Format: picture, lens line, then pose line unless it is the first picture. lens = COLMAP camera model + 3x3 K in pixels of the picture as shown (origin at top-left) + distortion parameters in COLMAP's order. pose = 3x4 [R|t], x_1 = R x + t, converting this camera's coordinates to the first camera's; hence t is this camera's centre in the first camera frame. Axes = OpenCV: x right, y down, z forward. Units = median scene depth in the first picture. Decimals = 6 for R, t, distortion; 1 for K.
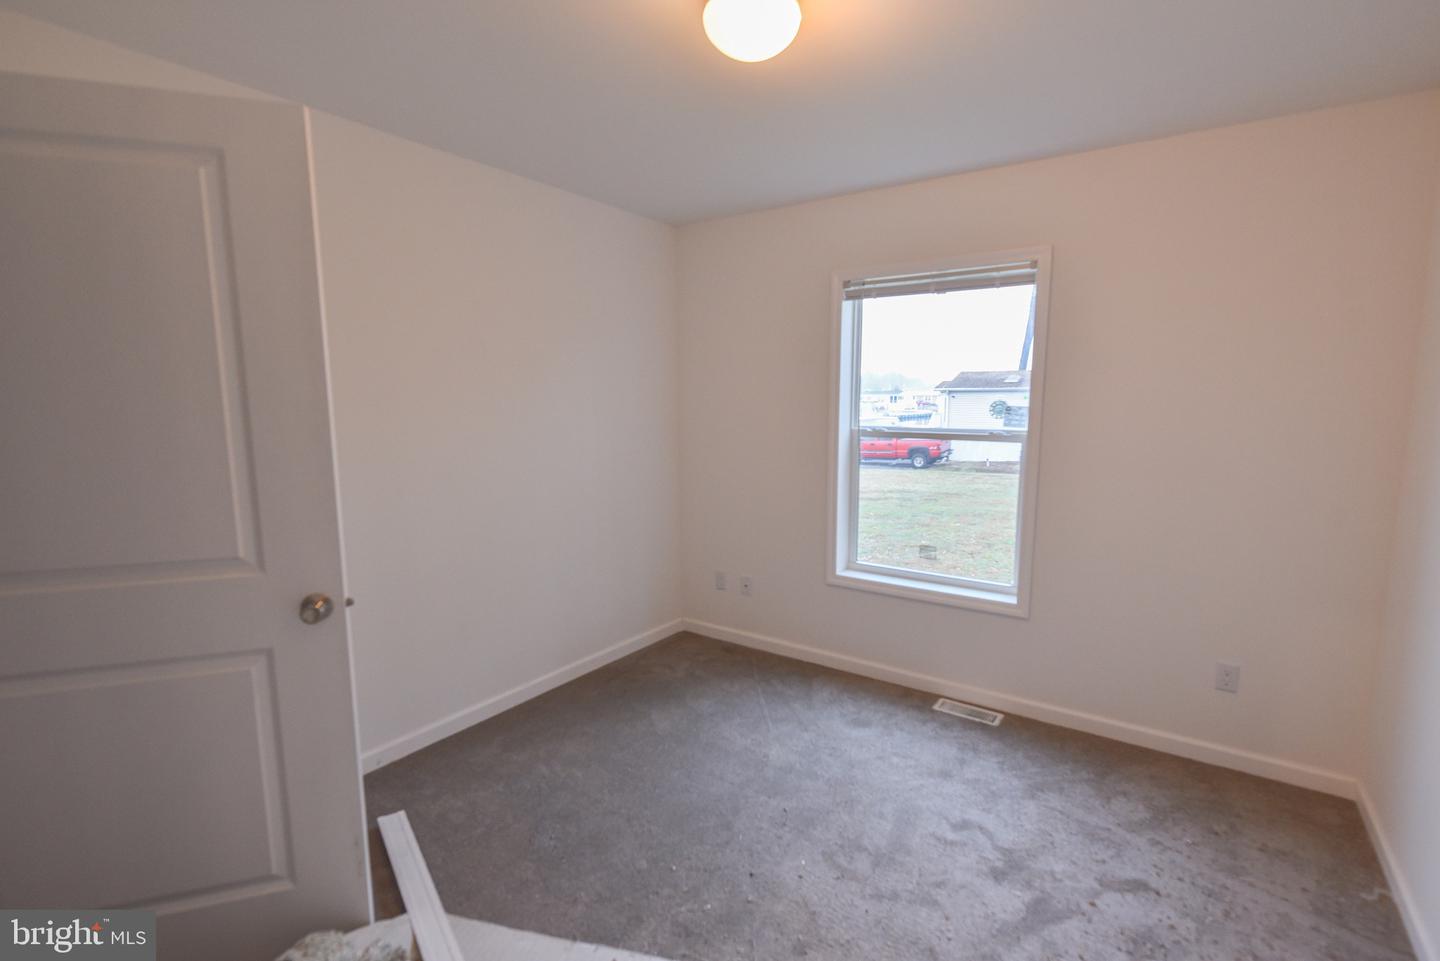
lens RADIAL K [[672.8, 0, 710.1], [0, 672.8, 483.9], [0, 0, 1]] dist [0.006185, 0.000122]
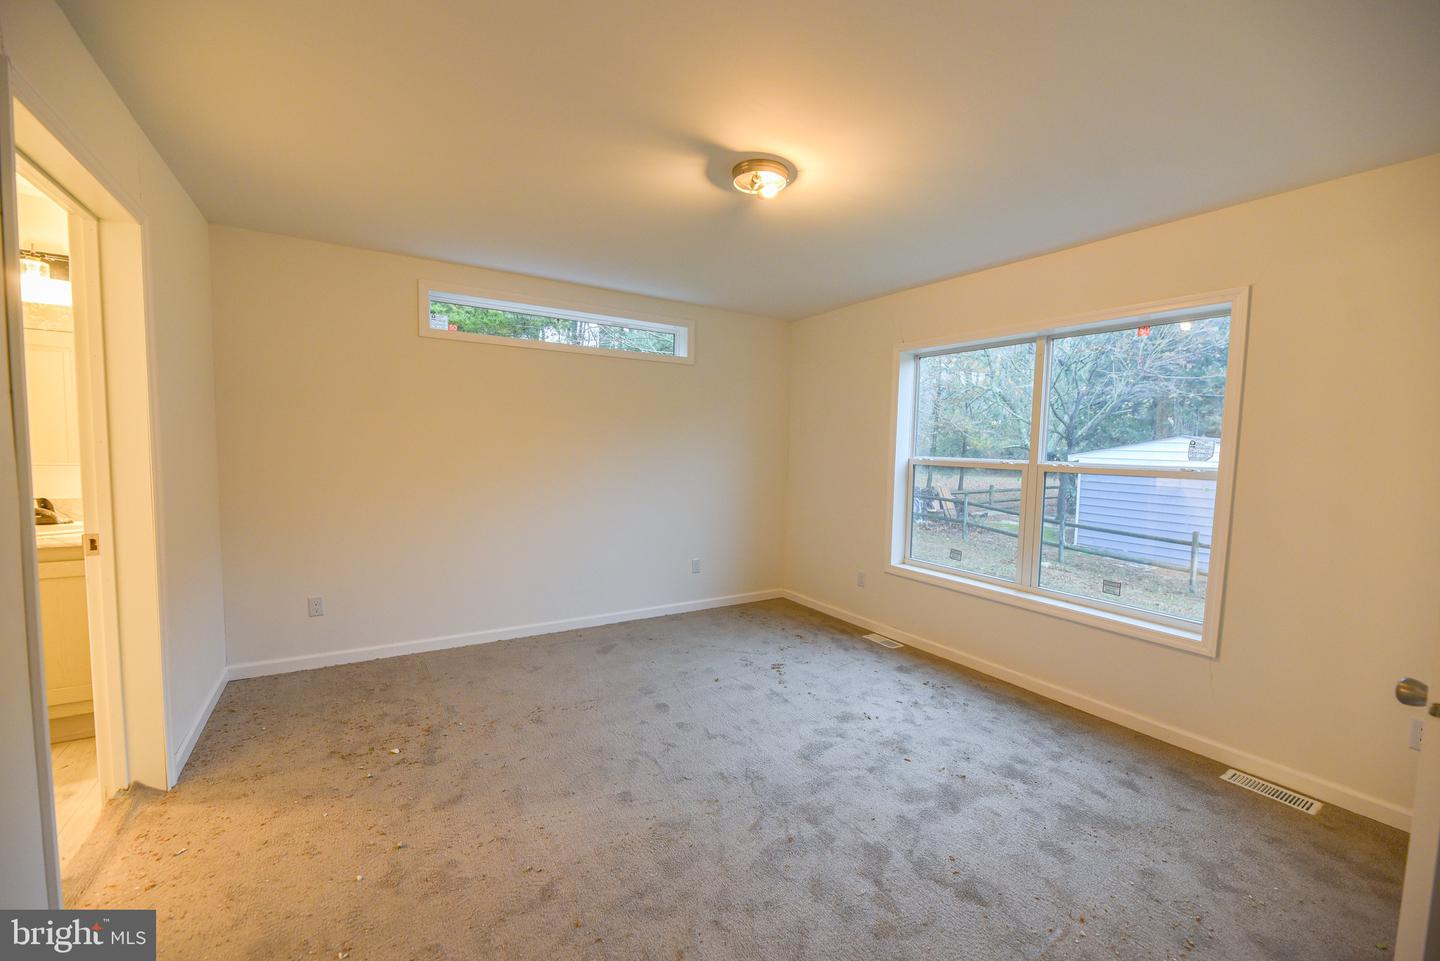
lens RADIAL K [[583.0, 0, 727.8], [0, 583.0, 489.0], [0, 0, 1]] dist [0.000586, -0.001675]
pose [[0.926010, 0.033998, -0.375965, 0.122122], [-0.049332, 0.998294, -0.031232, 0.013575], [0.374262, 0.047468, 0.926107, -0.074805]]
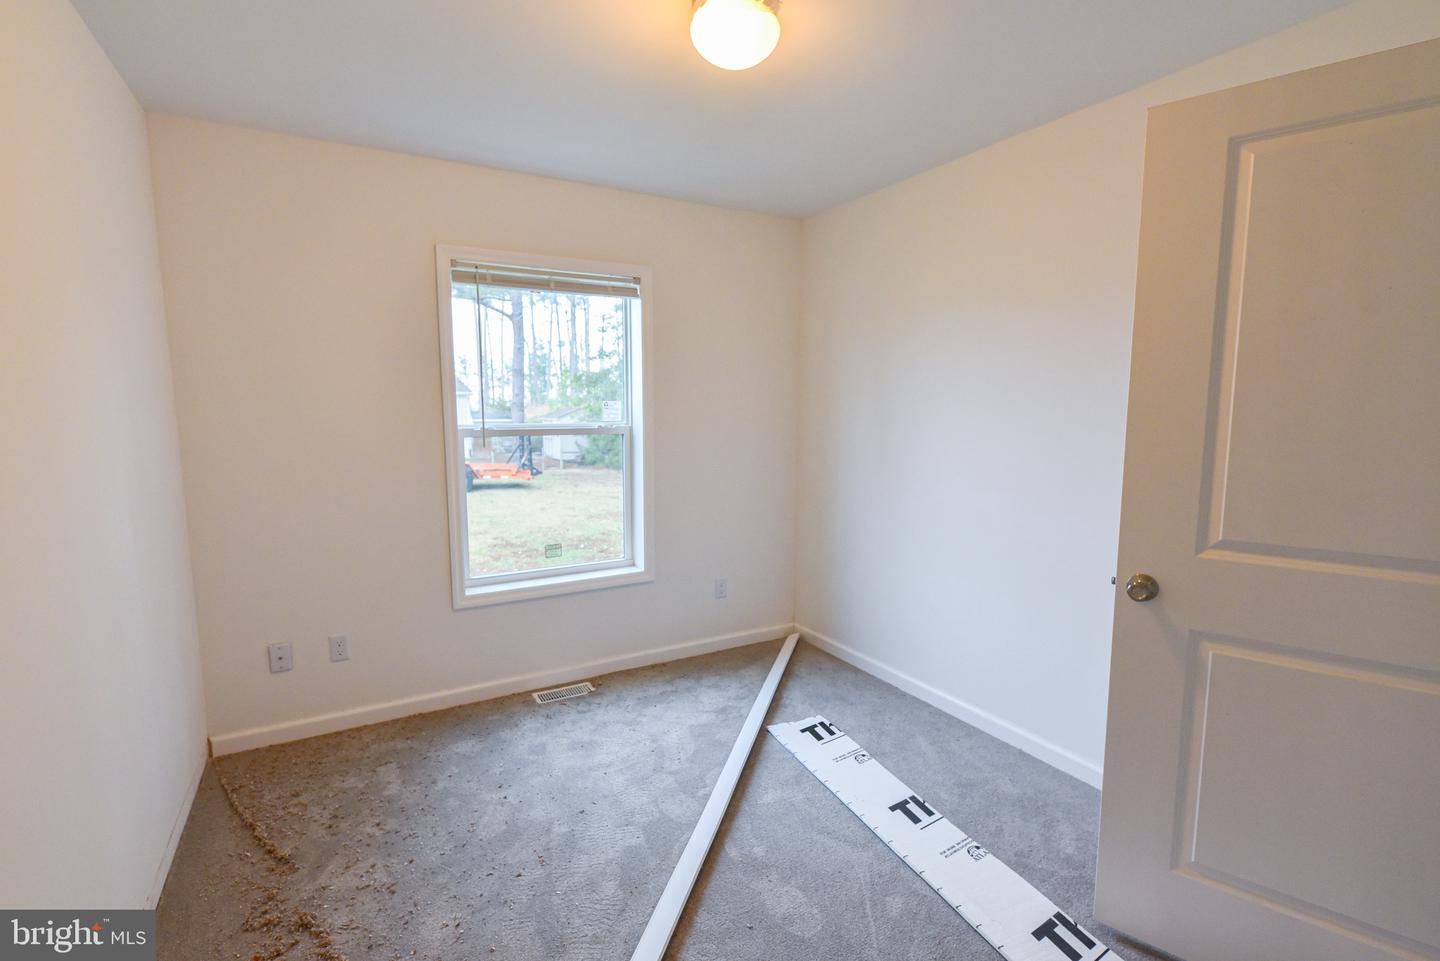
lens RADIAL K [[672.8, 0, 720.0], [0, 672.8, 470.3], [0, 0, 1]] dist [0.006185, 0.000122]
pose [[0.415116, -0.096403, 0.904646, -0.538610], [0.108653, 0.992506, 0.055908, -0.046961], [-0.903257, 0.075084, 0.422480, 0.388539]]
